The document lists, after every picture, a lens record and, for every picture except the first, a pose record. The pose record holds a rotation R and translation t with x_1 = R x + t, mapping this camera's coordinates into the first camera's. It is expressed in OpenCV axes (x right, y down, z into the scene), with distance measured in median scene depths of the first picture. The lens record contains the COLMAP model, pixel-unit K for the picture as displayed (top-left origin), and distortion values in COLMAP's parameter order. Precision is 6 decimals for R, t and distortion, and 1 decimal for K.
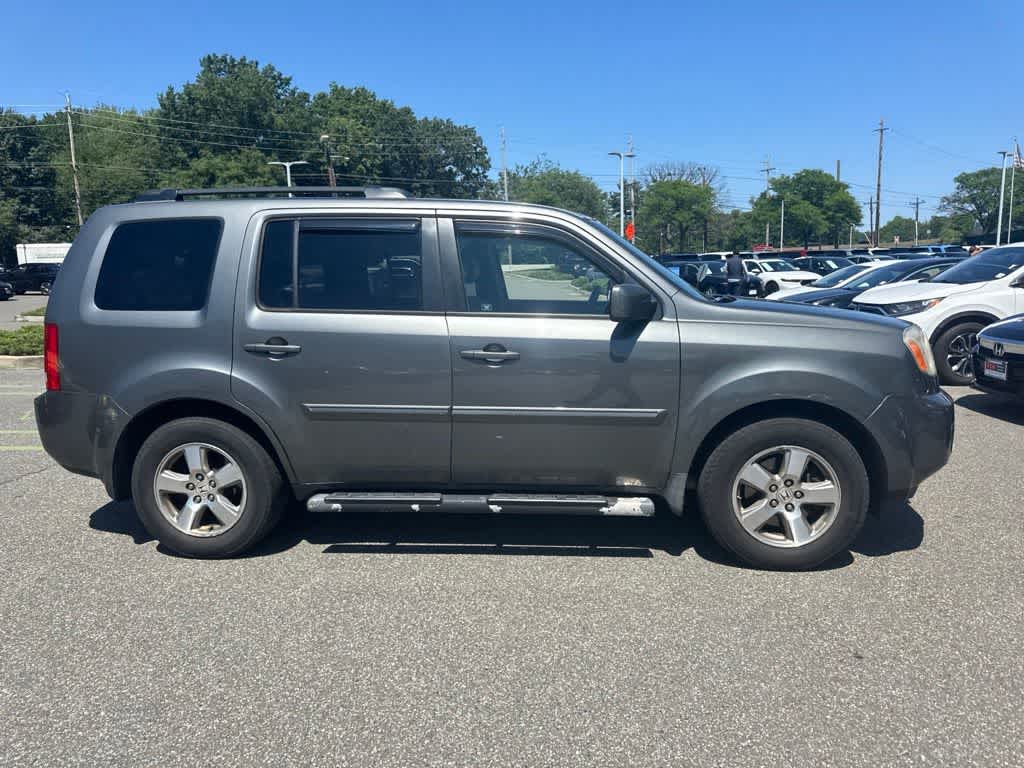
lens RADIAL K [[714.2, 0, 510.6], [0, 714.2, 387.1], [0, 0, 1]] dist [0.034734, -0.042173]
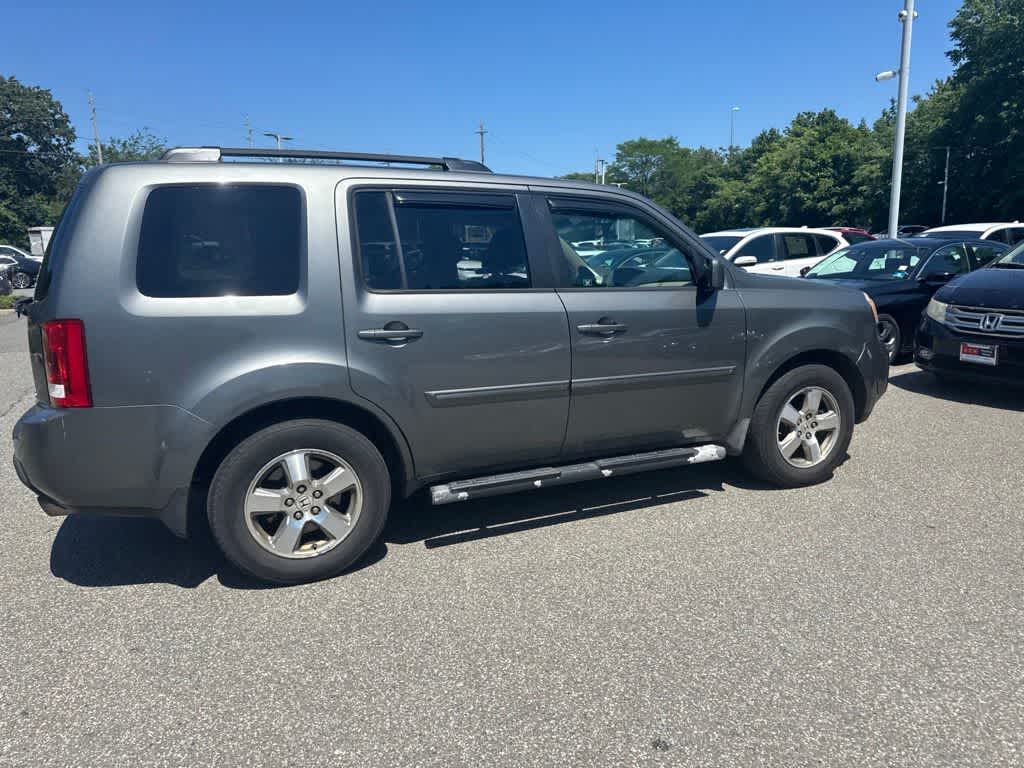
lens RADIAL K [[714.2, 0, 513.4], [0, 714.2, 398.9], [0, 0, 1]] dist [0.034734, -0.042173]
pose [[0.874540, -0.098103, 0.474928, -0.609100], [0.083903, 0.995165, 0.051064, -0.004762], [-0.477641, -0.004810, 0.878542, 0.125333]]
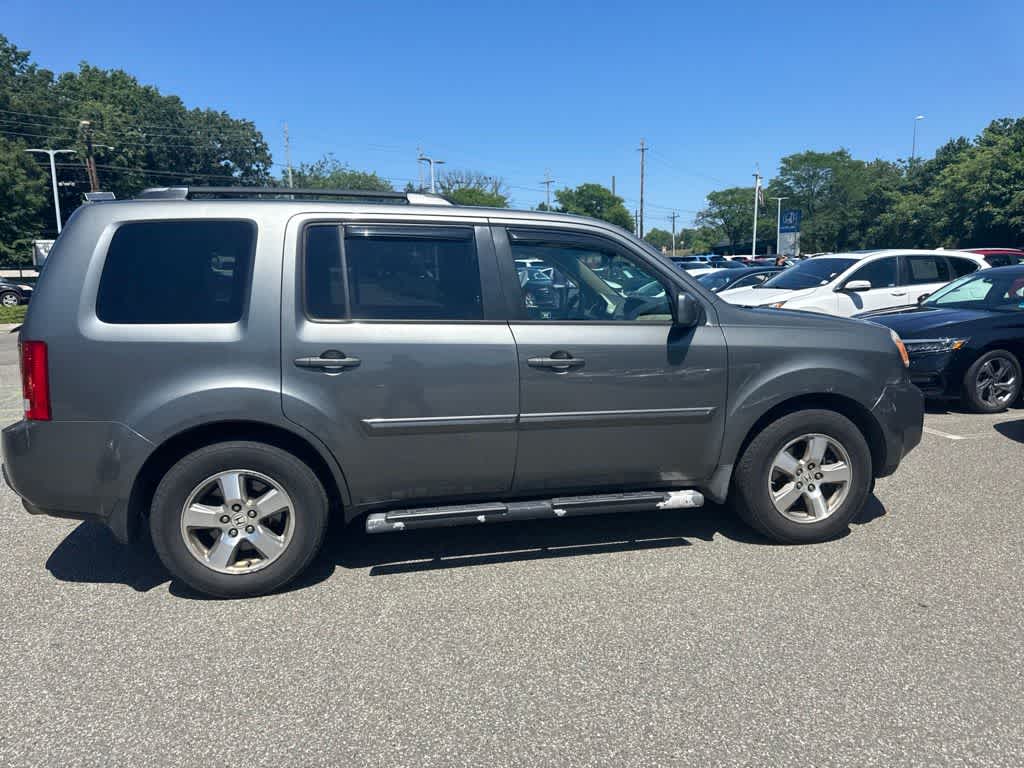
lens RADIAL K [[714.2, 0, 515.3], [0, 714.2, 390.1], [0, 0, 1]] dist [0.034734, -0.042173]
pose [[0.957108, -0.041775, 0.286704, -0.351230], [0.042142, 0.999100, 0.004895, -0.011334], [-0.286650, 0.007397, 0.958007, 0.037677]]
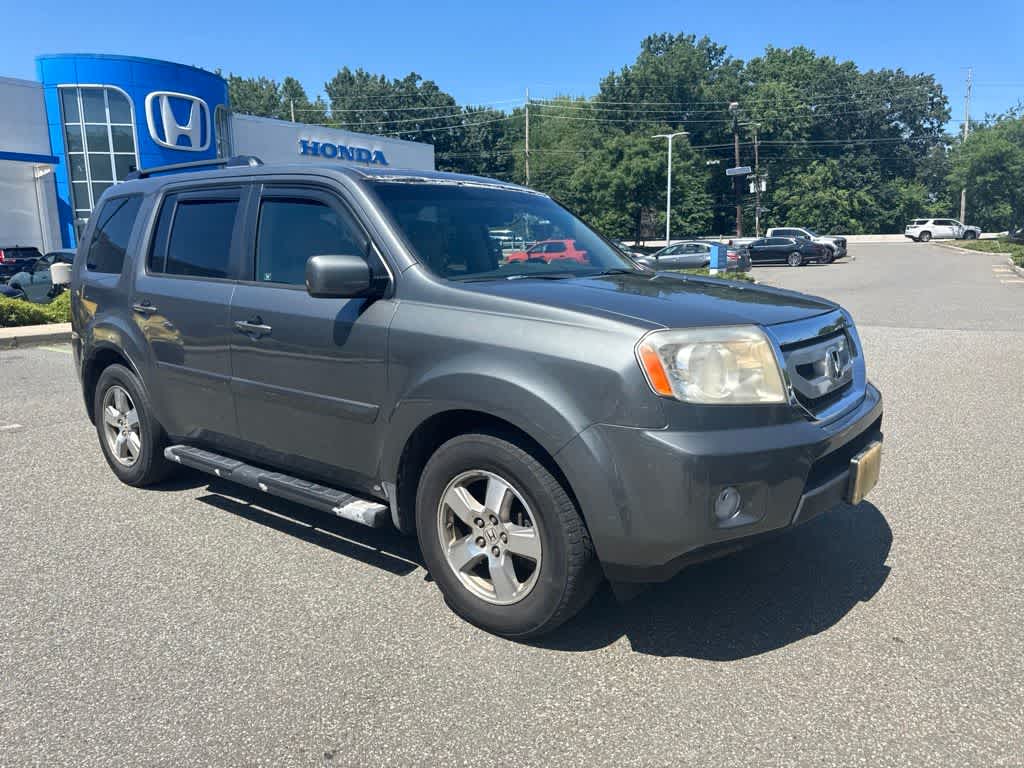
lens RADIAL K [[714.2, 0, 507.2], [0, 714.2, 376.8], [0, 0, 1]] dist [0.034734, -0.042173]
pose [[0.842337, 0.099768, -0.529636, 0.720574], [-0.086967, 0.995000, 0.049116, -0.050821], [0.531888, 0.004688, 0.846802, 0.334852]]
